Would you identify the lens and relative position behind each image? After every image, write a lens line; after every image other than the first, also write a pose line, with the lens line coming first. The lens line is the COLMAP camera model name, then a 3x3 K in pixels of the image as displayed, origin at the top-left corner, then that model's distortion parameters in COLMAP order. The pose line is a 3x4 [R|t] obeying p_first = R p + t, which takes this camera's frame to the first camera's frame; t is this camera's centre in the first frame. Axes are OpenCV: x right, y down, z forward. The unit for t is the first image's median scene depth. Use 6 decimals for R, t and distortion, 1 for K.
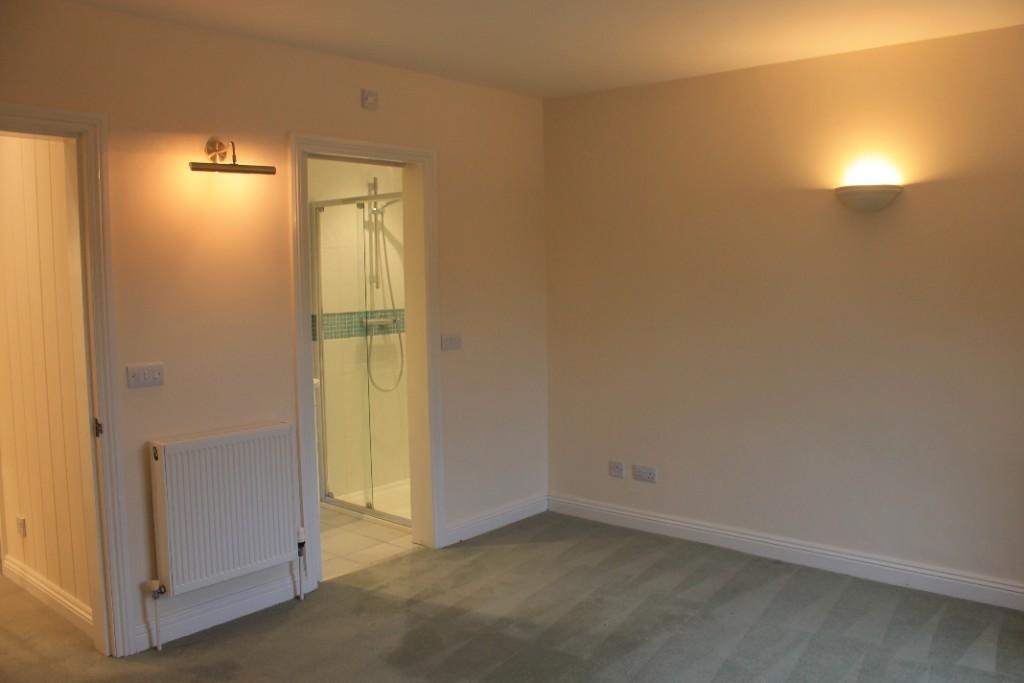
lens RADIAL K [[858.5, 0, 513.9], [0, 858.5, 335.7], [0, 0, 1]] dist [-0.175756, 0.179232]
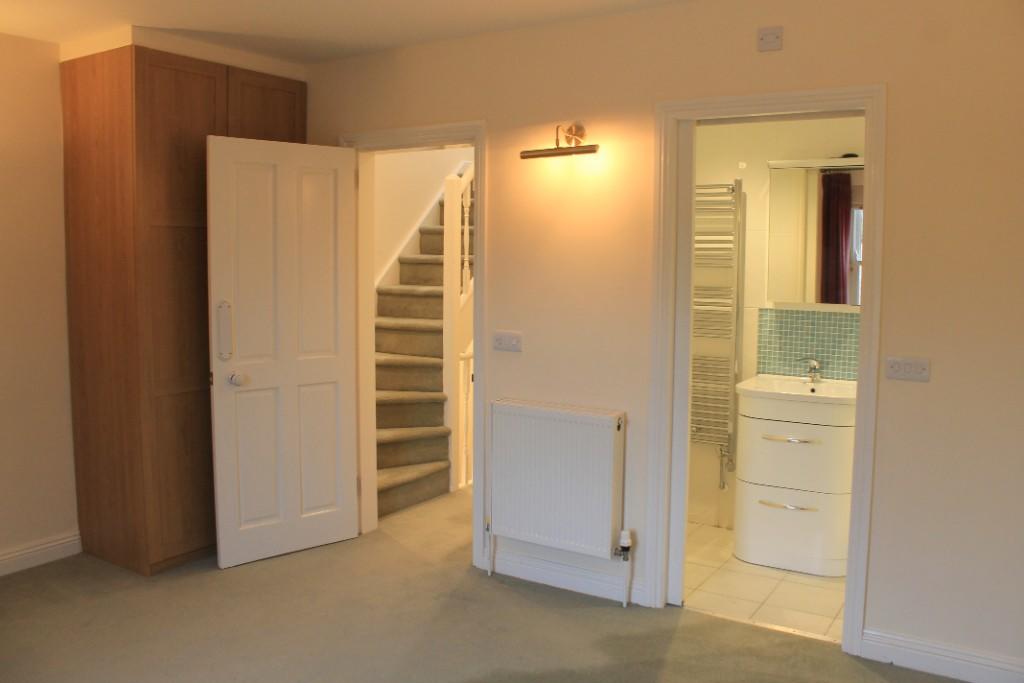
lens RADIAL K [[858.5, 0, 513.9], [0, 858.5, 335.7], [0, 0, 1]] dist [-0.175756, 0.179232]
pose [[0.148903, 0.112755, -0.982402, 0.689222], [-0.089610, 0.990929, 0.100152, -0.075623], [0.984783, 0.073120, 0.157656, 0.788908]]
